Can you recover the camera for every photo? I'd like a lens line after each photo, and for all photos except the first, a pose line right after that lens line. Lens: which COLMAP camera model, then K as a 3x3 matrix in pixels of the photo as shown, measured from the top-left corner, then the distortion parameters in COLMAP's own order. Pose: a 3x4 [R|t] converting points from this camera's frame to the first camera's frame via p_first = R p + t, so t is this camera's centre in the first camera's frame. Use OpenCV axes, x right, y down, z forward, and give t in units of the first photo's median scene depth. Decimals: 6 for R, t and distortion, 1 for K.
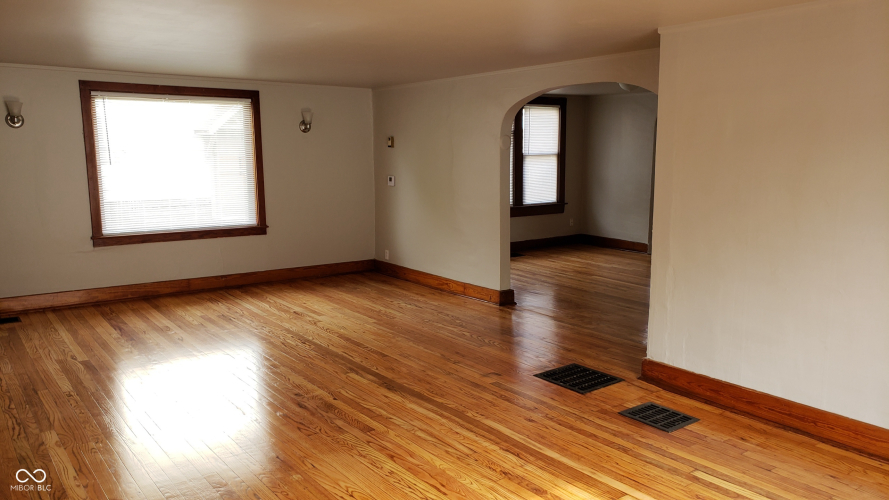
lens RADIAL K [[678.9, 0, 444.5], [0, 678.9, 250.0], [0, 0, 1]] dist [0.119526, -0.184707]
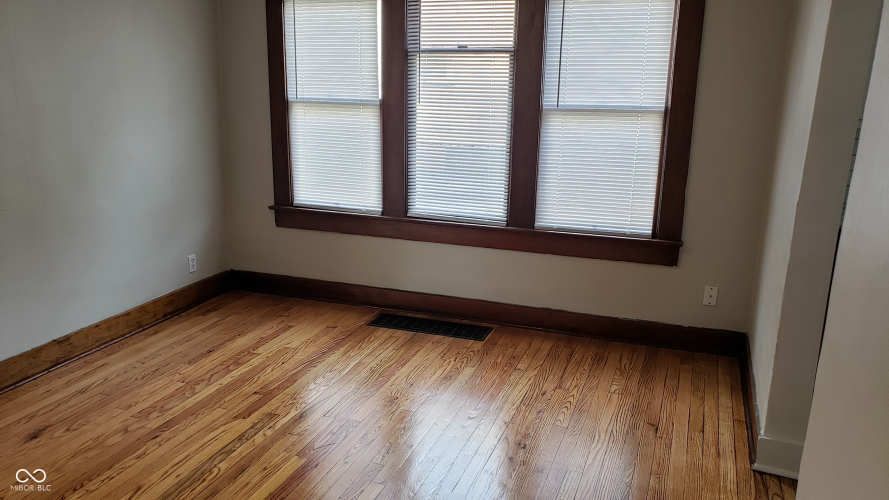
lens RADIAL K [[683.6, 0, 450.4], [0, 683.6, 263.4], [0, 0, 1]] dist [0.000896, -0.000563]
pose [[0.548007, 0.229717, -0.804312, 1.020328], [-0.146919, 0.973037, 0.177804, -0.260487], [0.823470, 0.020731, 0.566981, 1.661339]]
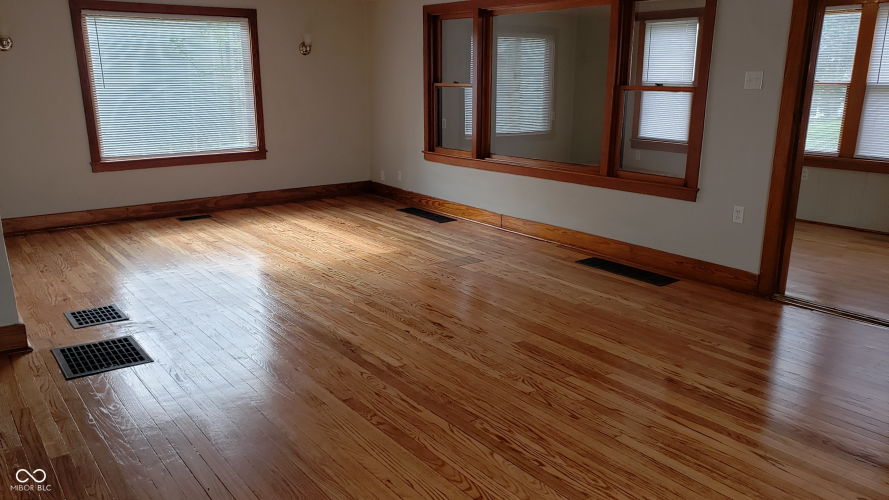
lens RADIAL K [[694.1, 0, 444.5], [0, 694.1, 250.0], [0, 0, 1]] dist [0.109171, -0.154519]
pose [[-0.999976, 0.000095, -0.006907, -0.204590], [-0.002564, 0.923342, 0.383969, -0.254872], [0.006414, 0.383978, -0.923320, 1.843643]]
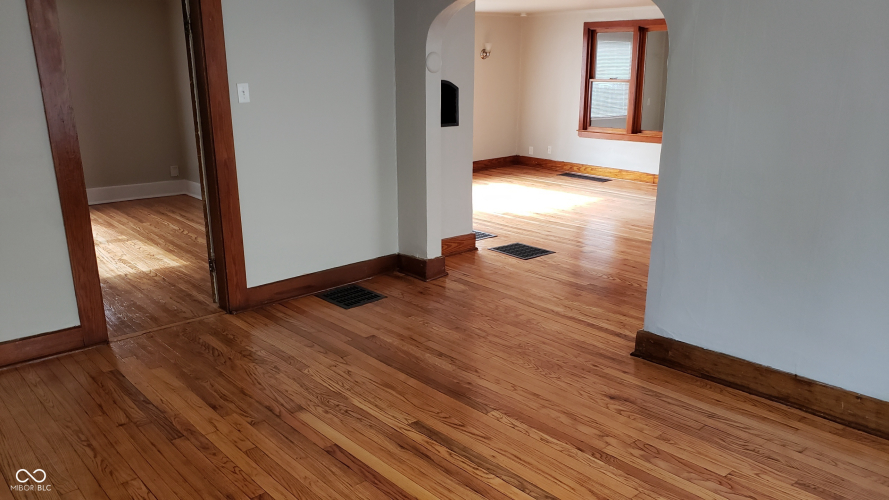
lens RADIAL K [[683.6, 0, 450.4], [0, 683.6, 263.4], [0, 0, 1]] dist [0.000896, -0.000563]
pose [[-0.995446, 0.032318, -0.089686, 0.485118], [-0.008028, 0.909024, 0.416665, -0.358394], [0.094992, 0.415488, -0.904625, 2.354261]]
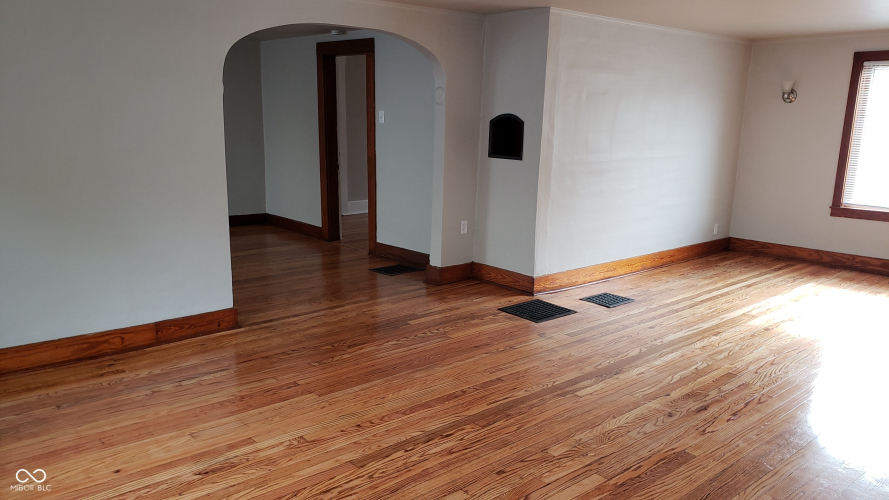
lens RADIAL K [[694.1, 0, 444.5], [0, 694.1, 250.0], [0, 0, 1]] dist [0.109171, -0.154519]
pose [[-0.079410, -0.196208, 0.977341, -0.977409], [0.127608, 0.970370, 0.205177, -0.181997], [-0.988641, 0.141010, -0.052019, 1.301710]]
